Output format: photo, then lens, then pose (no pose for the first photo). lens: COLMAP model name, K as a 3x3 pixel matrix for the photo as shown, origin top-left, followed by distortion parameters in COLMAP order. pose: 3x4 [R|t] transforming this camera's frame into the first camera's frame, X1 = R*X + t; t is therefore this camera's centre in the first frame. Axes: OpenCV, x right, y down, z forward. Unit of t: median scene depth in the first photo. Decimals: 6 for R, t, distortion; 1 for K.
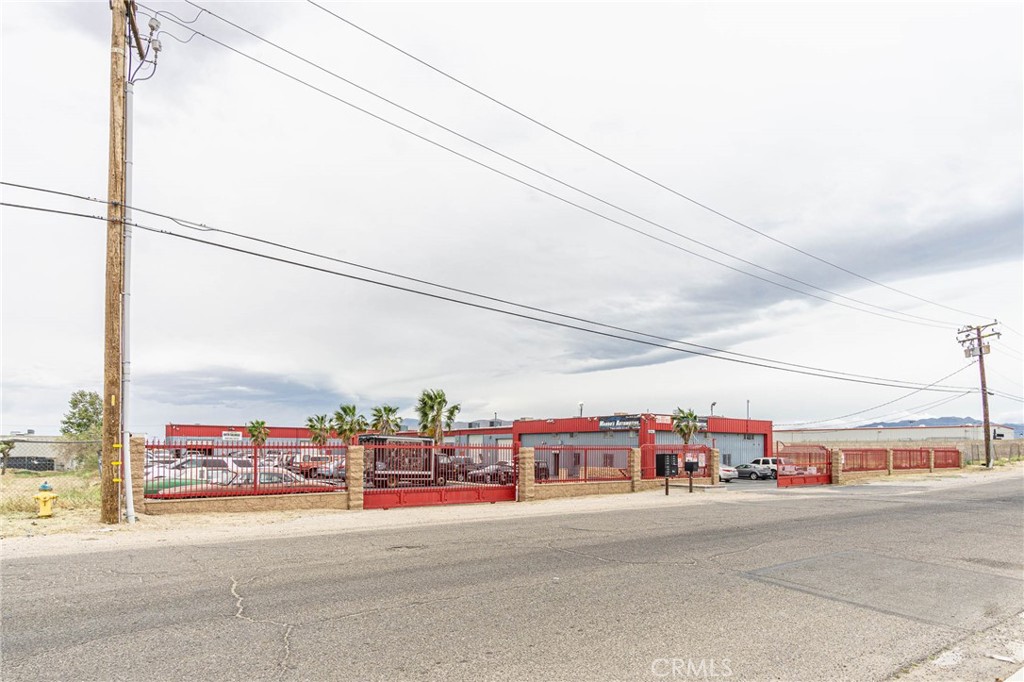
lens RADIAL K [[579.0, 0, 513.7], [0, 579.0, 447.7], [0, 0, 1]] dist [0.002038, 0.000109]
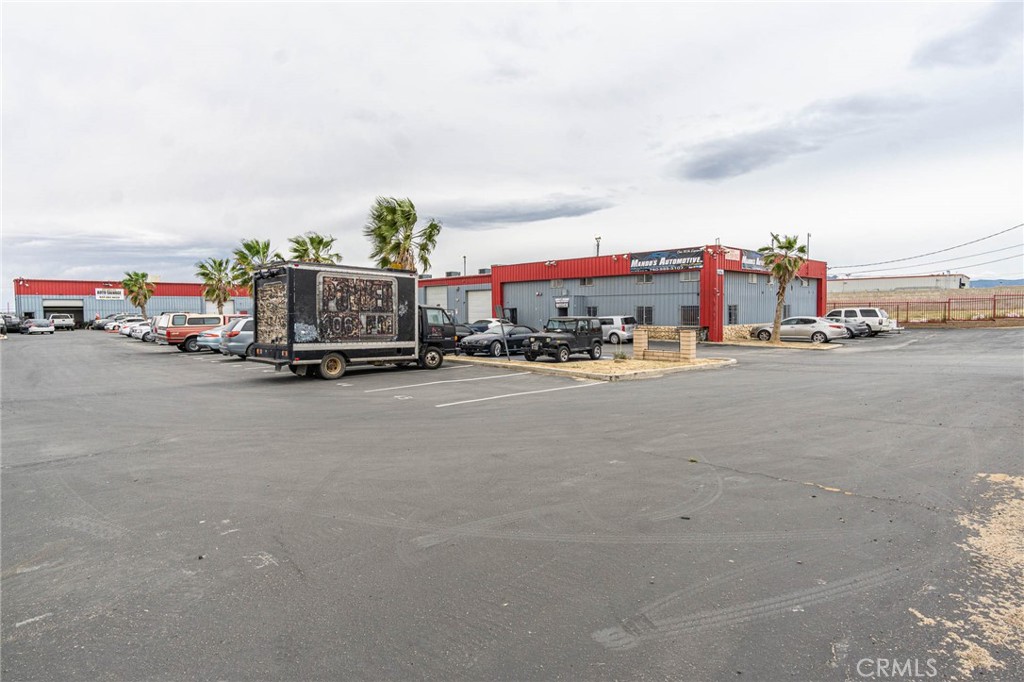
lens RADIAL K [[541.6, 0, 512.0], [0, 541.6, 341.0], [0, 0, 1]] dist [-0.000328, -0.000484]
pose [[0.991373, -0.022573, 0.129110, -0.085664], [0.014634, 0.997962, 0.062108, 0.009737], [-0.130249, -0.059683, 0.989683, 0.384453]]
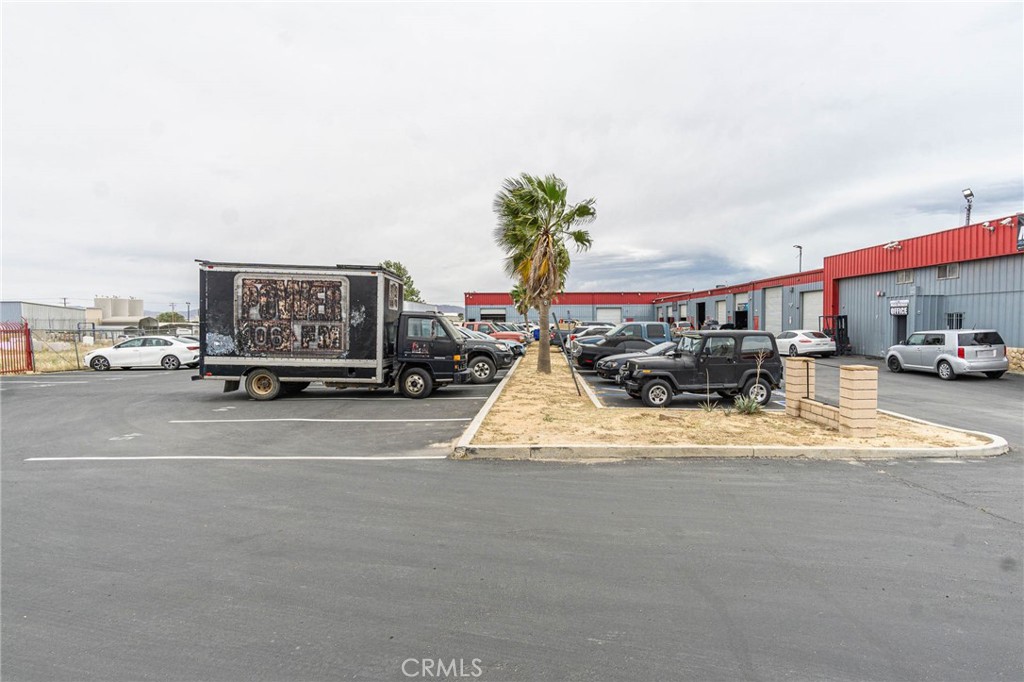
lens RADIAL K [[564.2, 0, 563.6], [0, 564.2, 343.9], [0, 0, 1]] dist [0.005574, 0.001252]
pose [[0.830262, 0.012980, -0.557222, 0.113946], [0.012319, 0.999057, 0.041628, 0.012452], [0.557237, -0.041426, 0.829319, 0.550810]]
